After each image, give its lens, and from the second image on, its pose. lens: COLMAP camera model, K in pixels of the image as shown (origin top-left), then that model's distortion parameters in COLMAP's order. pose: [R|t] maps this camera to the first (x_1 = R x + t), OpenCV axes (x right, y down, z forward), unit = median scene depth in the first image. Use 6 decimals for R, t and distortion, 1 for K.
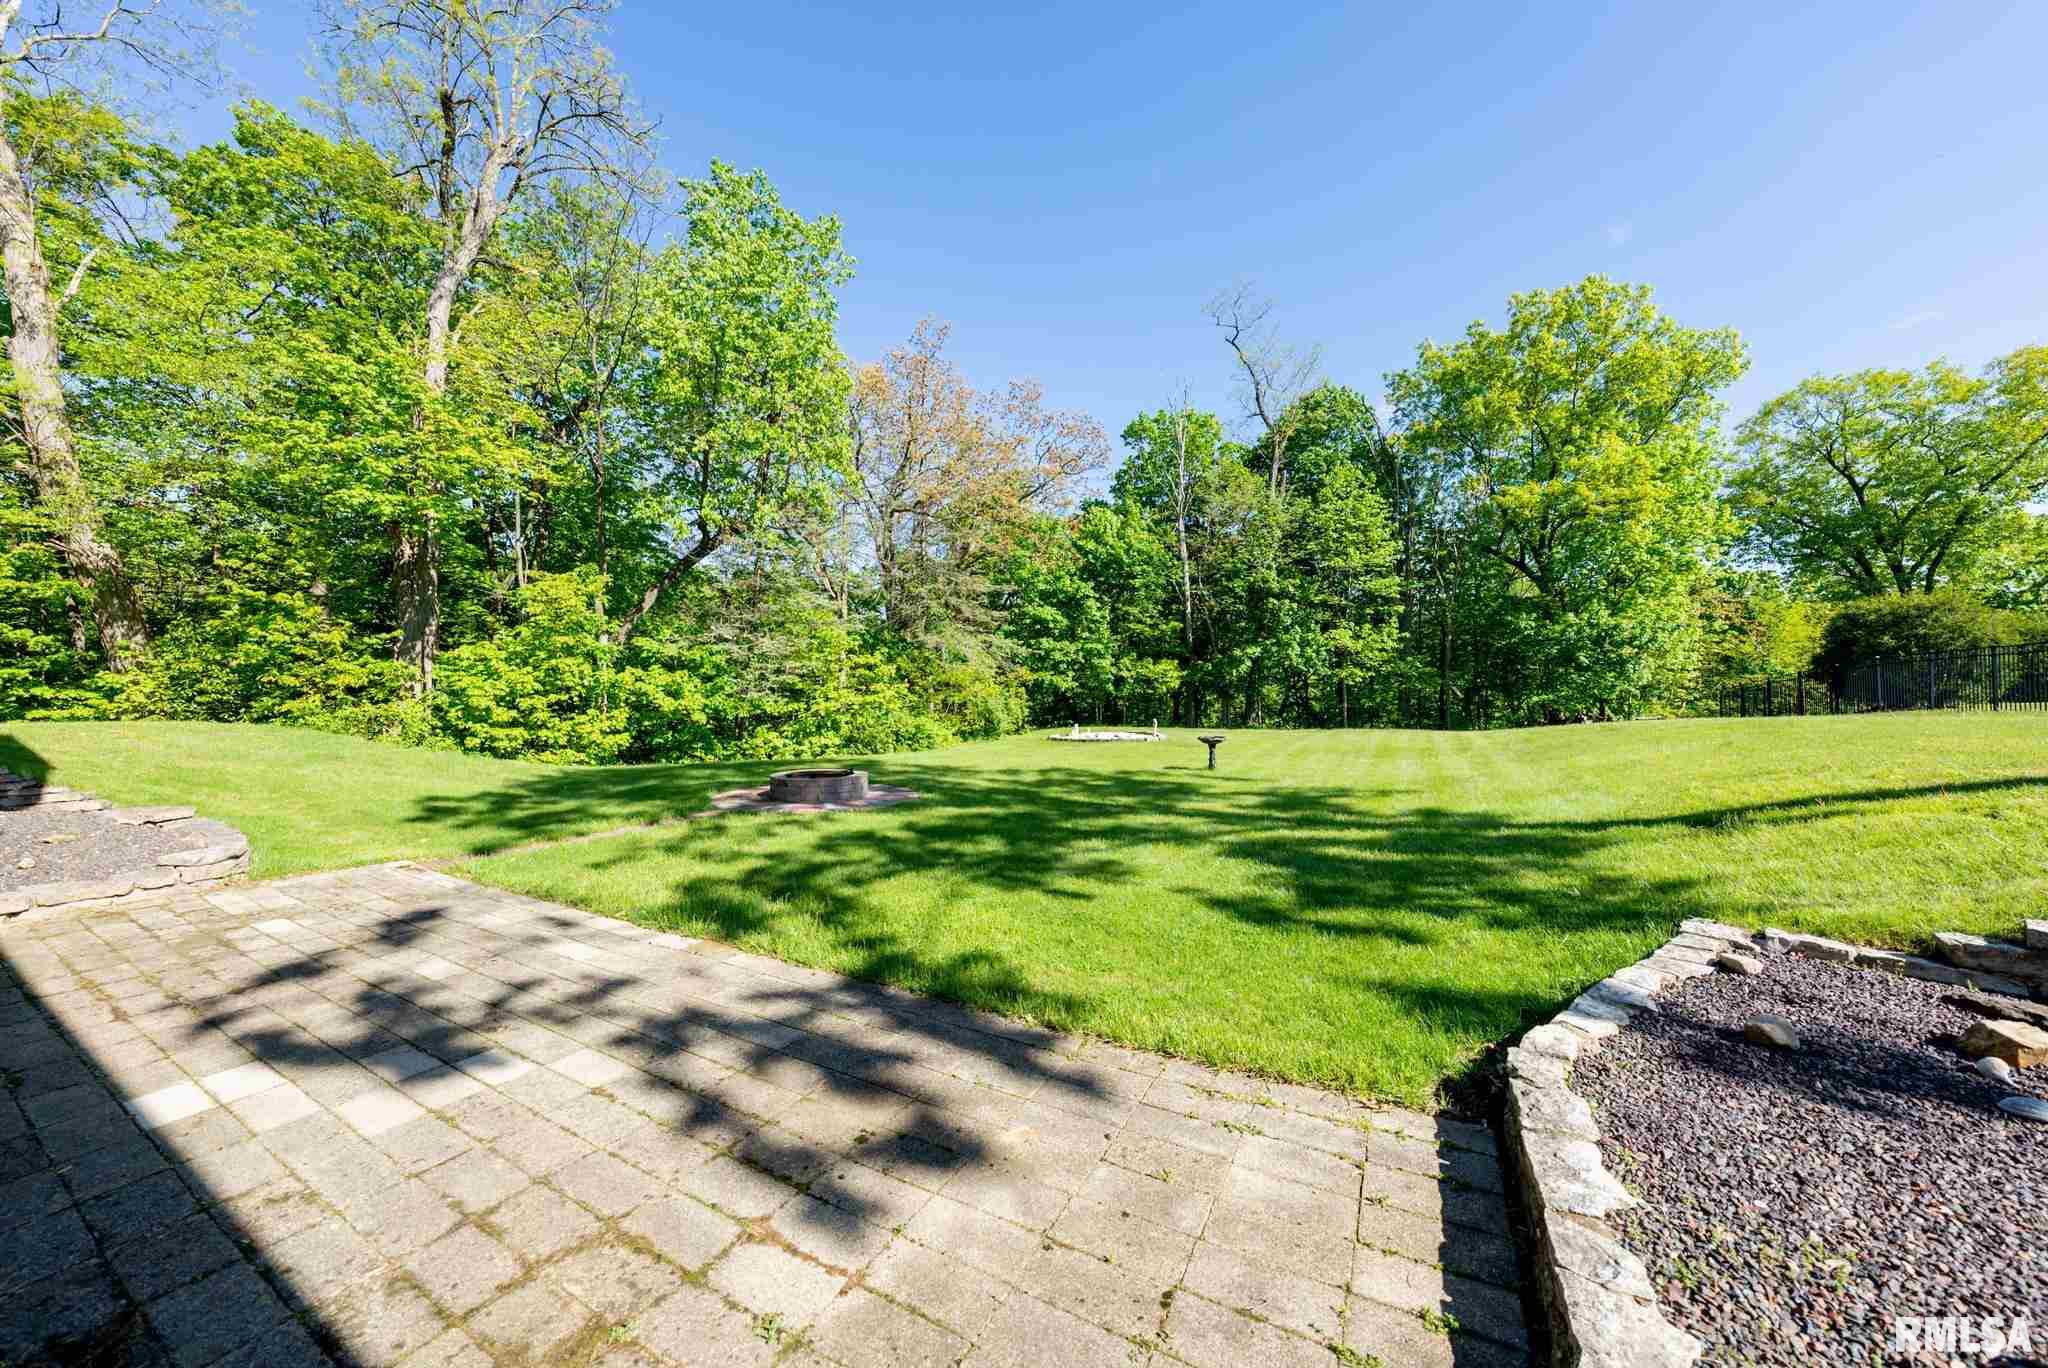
lens RADIAL K [[699.3, 0, 1024.0], [0, 699.3, 684.0], [0, 0, 1]] dist [-0.001117, -0.000037]
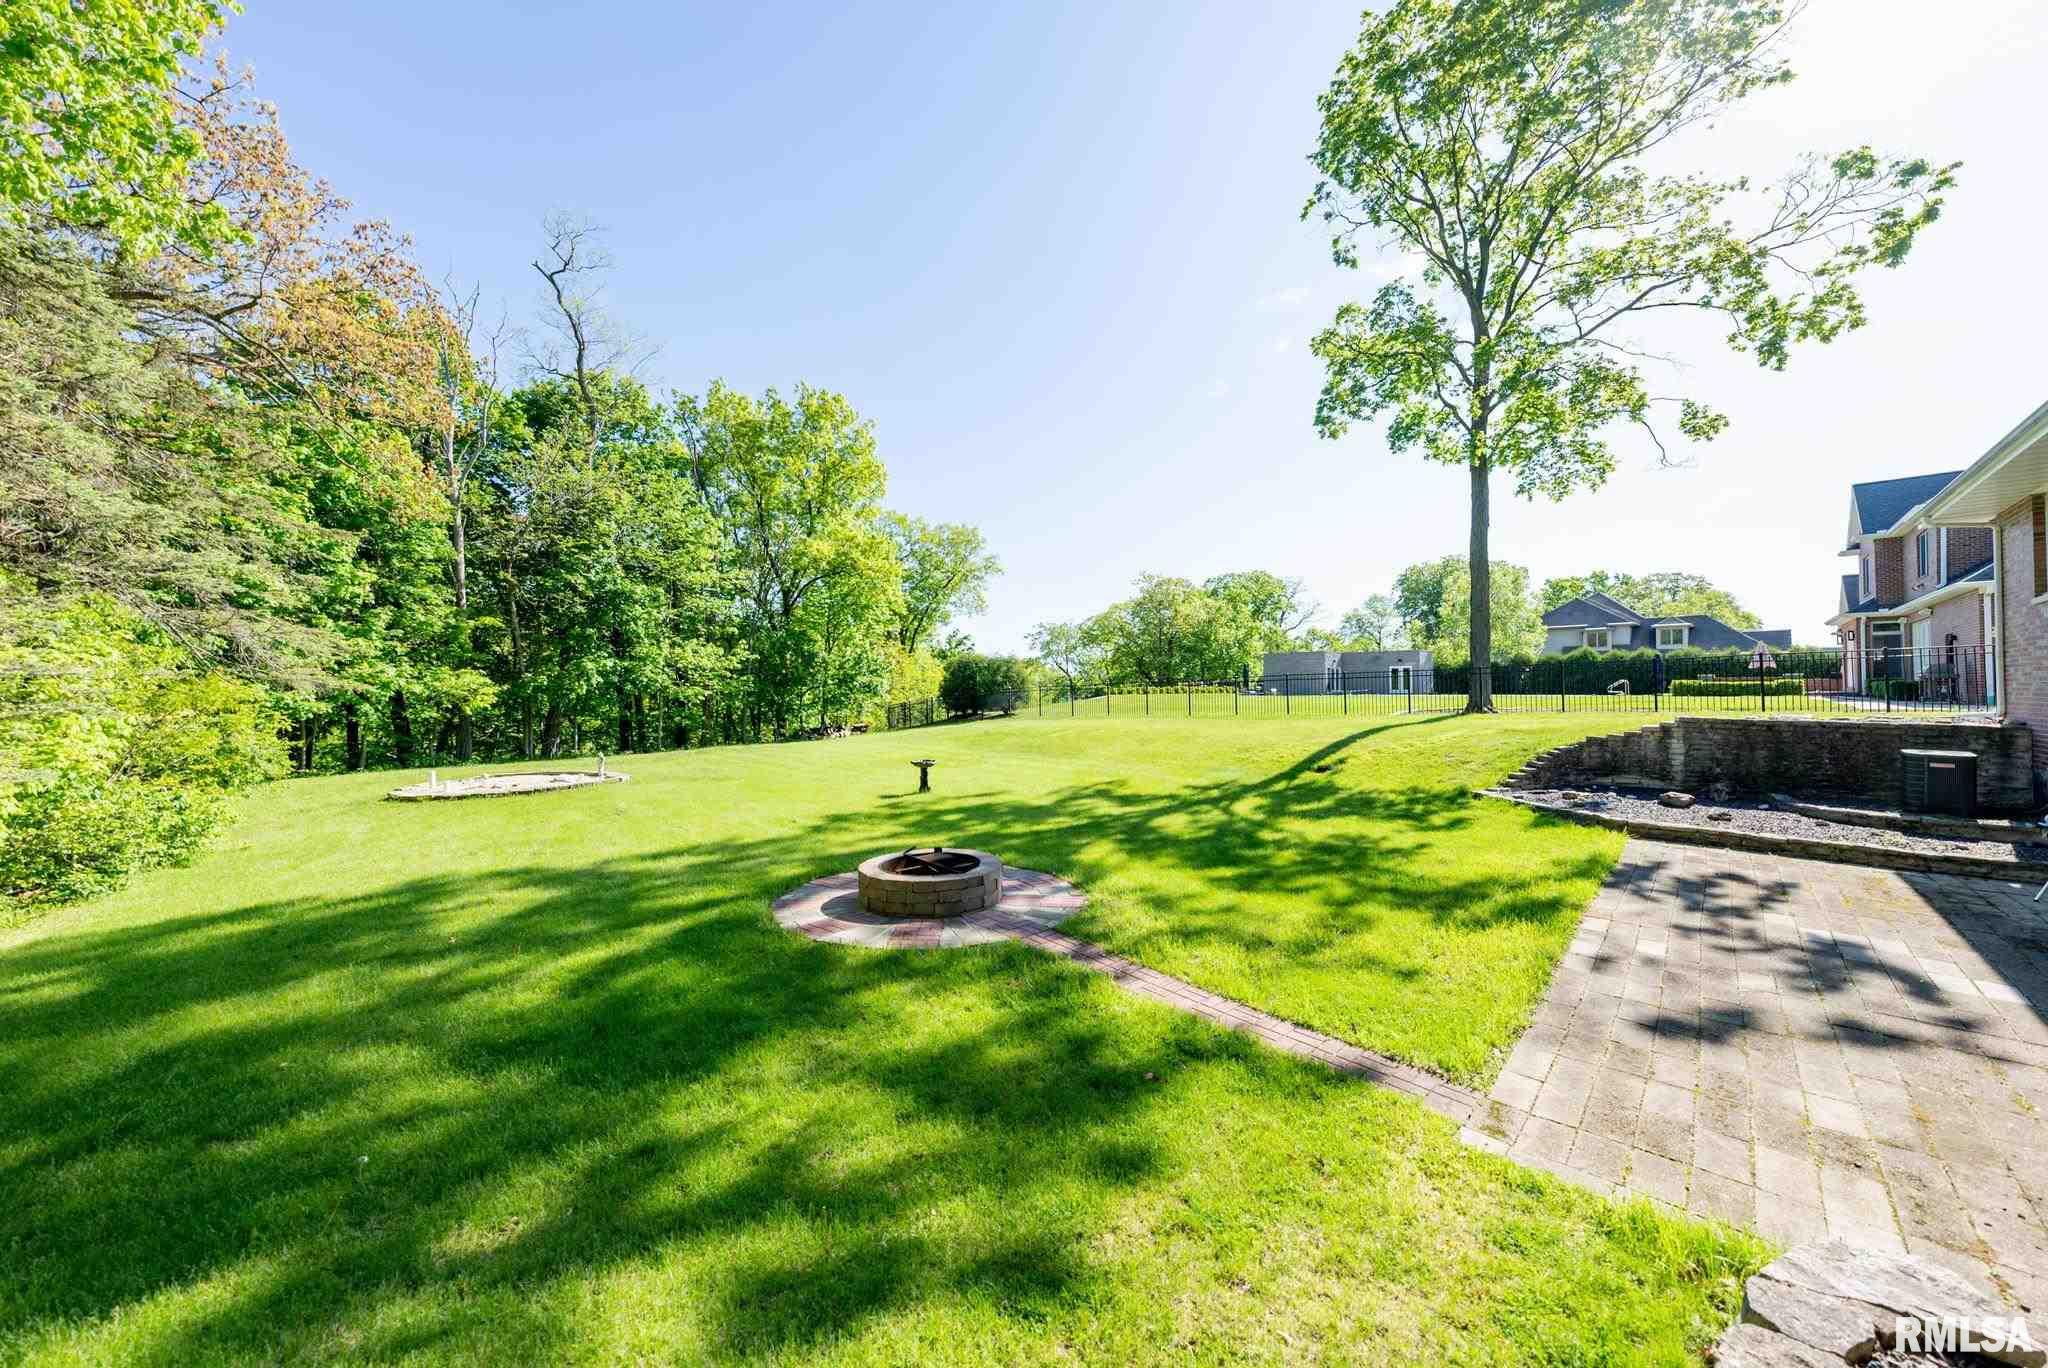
lens RADIAL K [[699.3, 0, 1024.0], [0, 699.3, 684.0], [0, 0, 1]] dist [-0.001117, -0.000037]
pose [[0.257694, 0.025206, 0.965898, -0.369662], [-0.007845, 0.999681, -0.023994, -0.008039], [-0.966195, -0.001394, 0.257810, 0.302304]]
